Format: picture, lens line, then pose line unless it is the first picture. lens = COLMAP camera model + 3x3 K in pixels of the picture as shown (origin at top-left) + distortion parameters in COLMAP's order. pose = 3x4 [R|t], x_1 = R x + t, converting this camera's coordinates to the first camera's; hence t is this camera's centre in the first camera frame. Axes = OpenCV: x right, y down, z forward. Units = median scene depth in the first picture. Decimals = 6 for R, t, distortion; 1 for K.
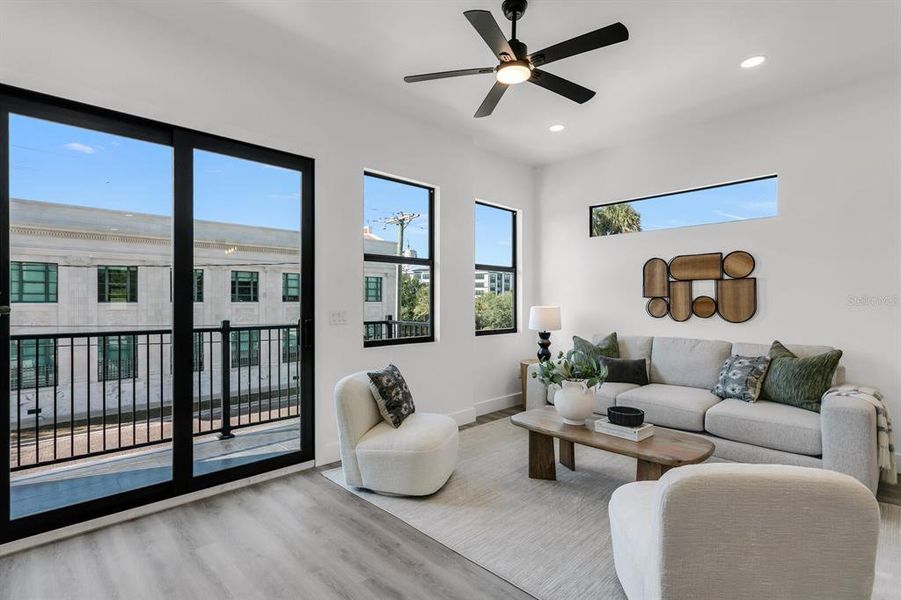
lens RADIAL K [[432.3, 0, 442.2], [0, 432.3, 300.8], [0, 0, 1]] dist [0.004918, 0.002521]
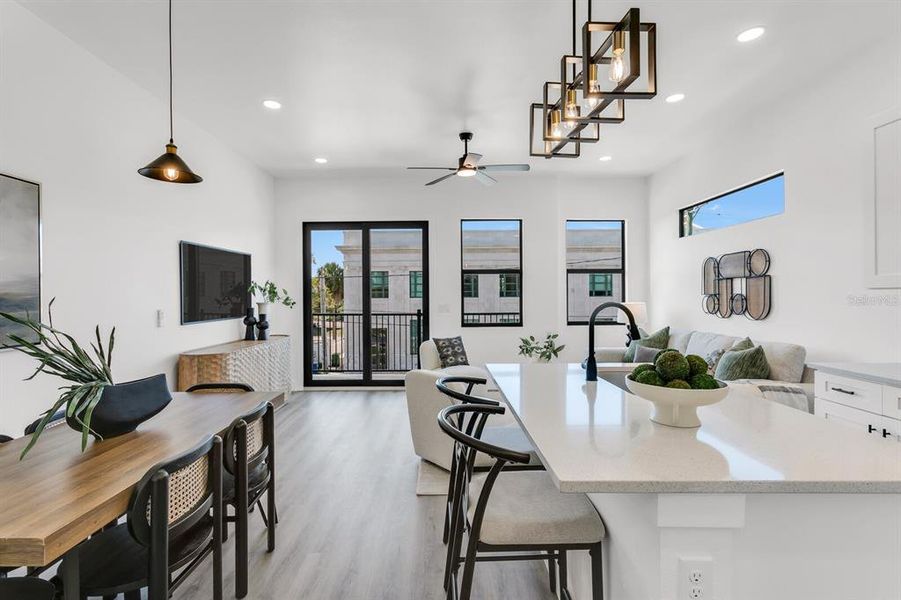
lens RADIAL K [[432.3, 0, 445.6], [0, 432.3, 297.0], [0, 0, 1]] dist [0.004918, 0.002521]
pose [[0.729246, -0.001695, -0.684249, 0.809762], [0.004396, 0.999988, 0.002208, -0.008600], [0.684237, -0.004618, 0.729245, -0.225290]]
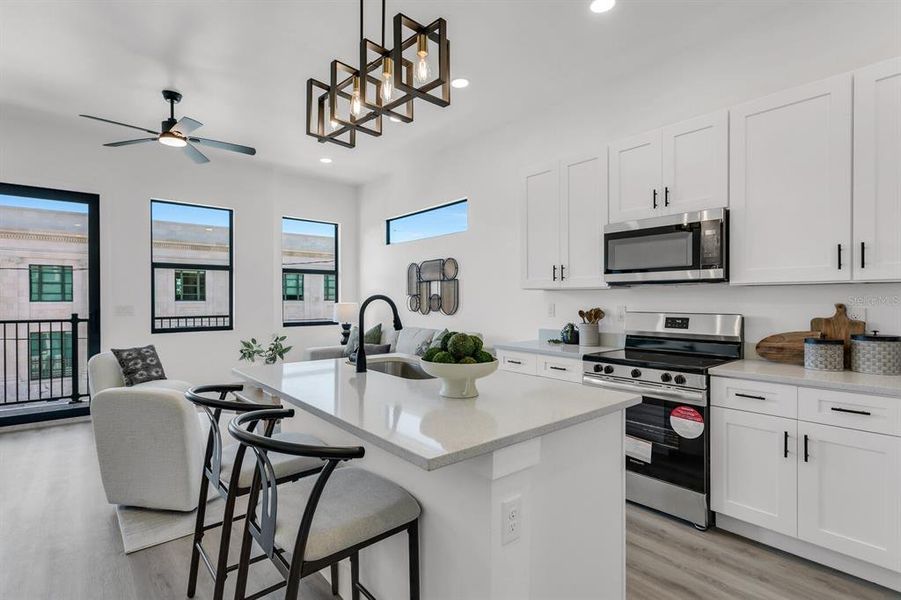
lens RADIAL K [[432.3, 0, 442.3], [0, 432.3, 302.3], [0, 0, 1]] dist [0.004918, 0.002521]
pose [[0.997886, -0.001193, -0.064972, 0.713652], [0.001550, 0.999984, 0.005438, 0.006246], [0.064964, -0.005527, 0.997872, -0.245141]]
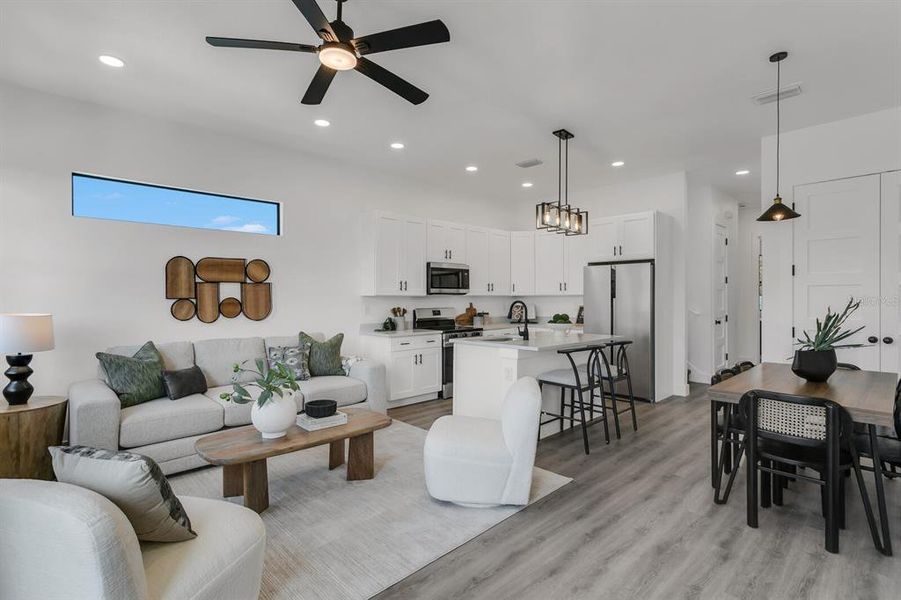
lens RADIAL K [[430.9, 0, 442.4], [0, 430.9, 292.1], [0, 0, 1]] dist [0.004546, -0.000484]
pose [[0.011955, 0.013796, 0.999833, -0.458890], [0.006355, 0.999884, -0.013873, -0.006635], [-0.999908, 0.006520, 0.011865, 0.469827]]
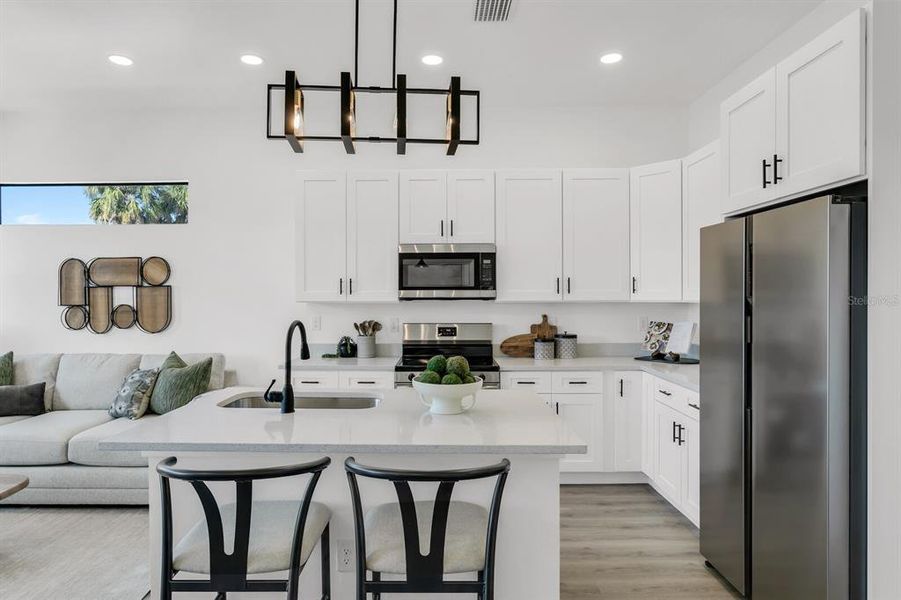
lens RADIAL K [[515.8, 0, 441.4], [0, 515.8, 301.1], [0, 0, 1]] dist [-0.008803, 0.000494]
pose [[0.698702, -0.009407, 0.715351, 0.306586], [0.002746, 0.999941, 0.010467, -0.027236], [-0.715408, -0.005349, 0.698687, -0.211268]]
